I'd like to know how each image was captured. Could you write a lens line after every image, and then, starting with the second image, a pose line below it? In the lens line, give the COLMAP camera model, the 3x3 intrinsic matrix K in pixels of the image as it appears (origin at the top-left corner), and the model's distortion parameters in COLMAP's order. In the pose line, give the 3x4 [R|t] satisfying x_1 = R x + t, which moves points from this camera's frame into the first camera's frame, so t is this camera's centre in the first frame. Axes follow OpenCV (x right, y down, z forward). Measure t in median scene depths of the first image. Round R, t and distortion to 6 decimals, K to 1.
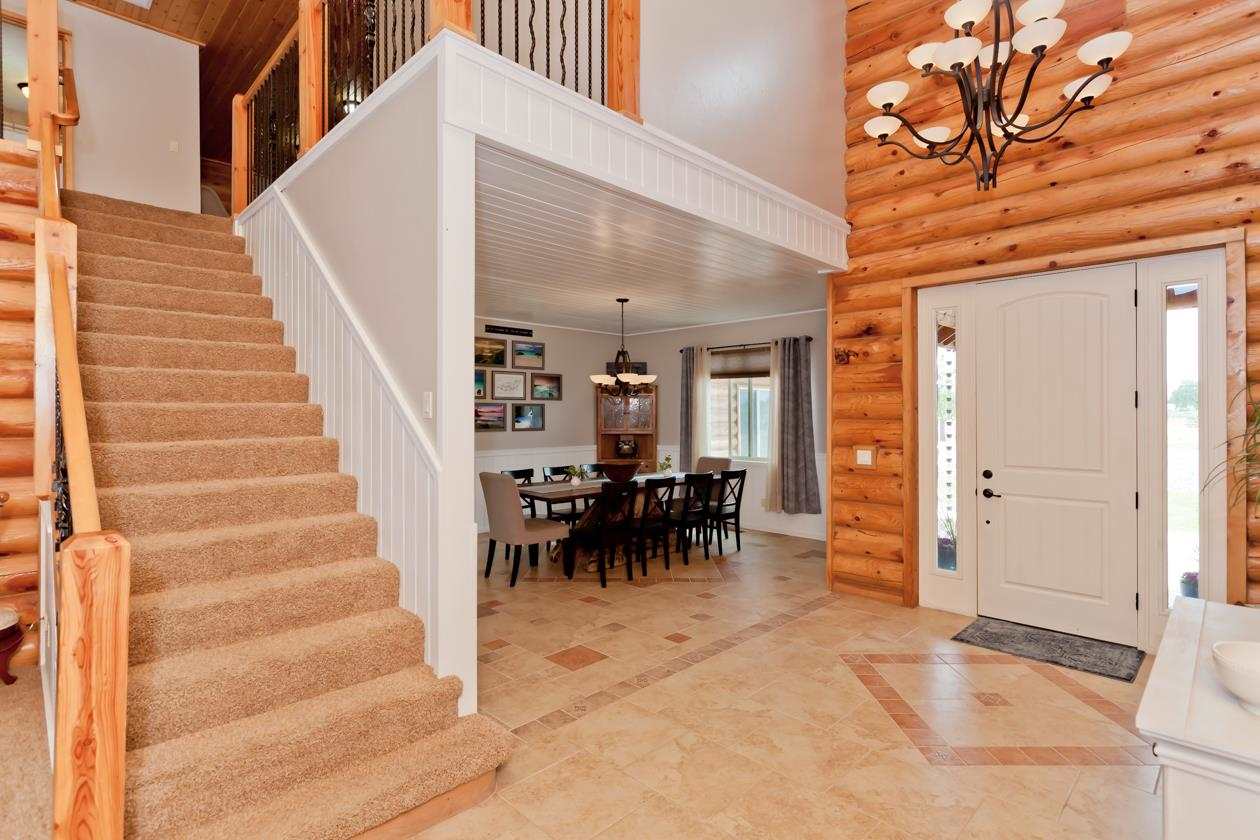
lens RADIAL K [[611.1, 0, 631.5], [0, 611.1, 416.3], [0, 0, 1]] dist [0.001081, 0.000103]
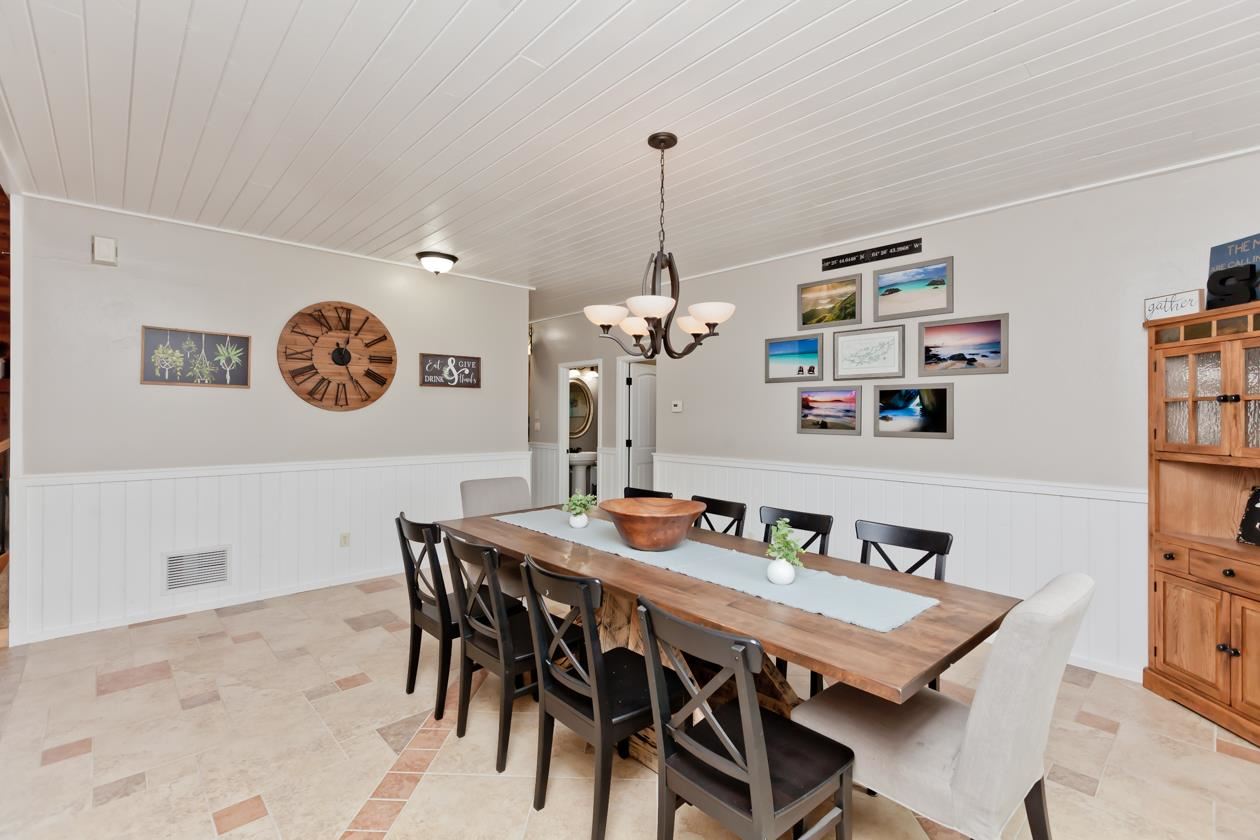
lens RADIAL K [[555.2, 0, 632.1], [0, 555.2, 411.7], [0, 0, 1]] dist [0.001701, 0.000488]
pose [[-0.038276, 0.000395, -0.999267, 0.327339], [-0.010089, 0.999949, 0.000781, 0.004473], [0.999216, 0.010111, -0.038270, 0.837353]]
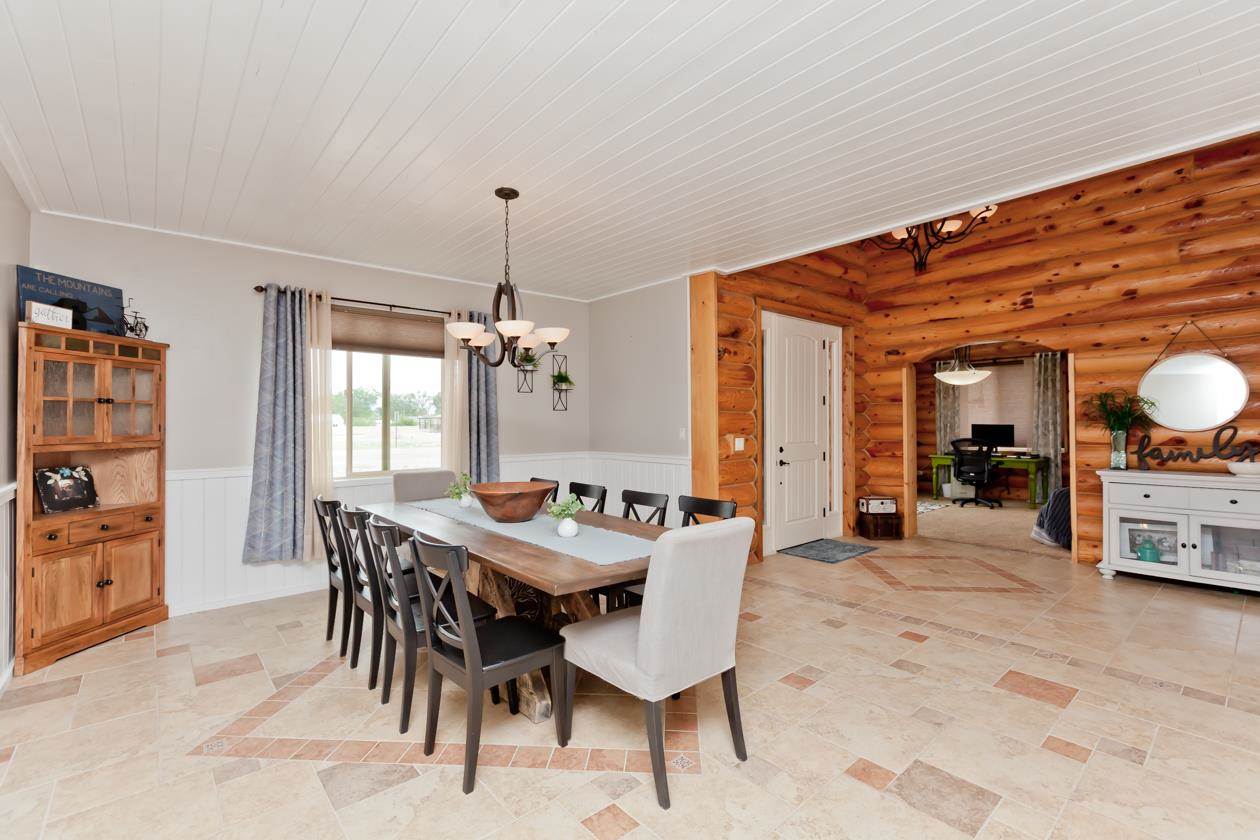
lens RADIAL K [[555.2, 0, 630.7], [0, 555.2, 415.5], [0, 0, 1]] dist [0.001701, 0.000488]
pose [[0.078042, 0.010914, 0.996890, -0.425933], [0.010303, 0.999878, -0.011753, 0.015156], [-0.996897, 0.011188, 0.077920, 0.715059]]
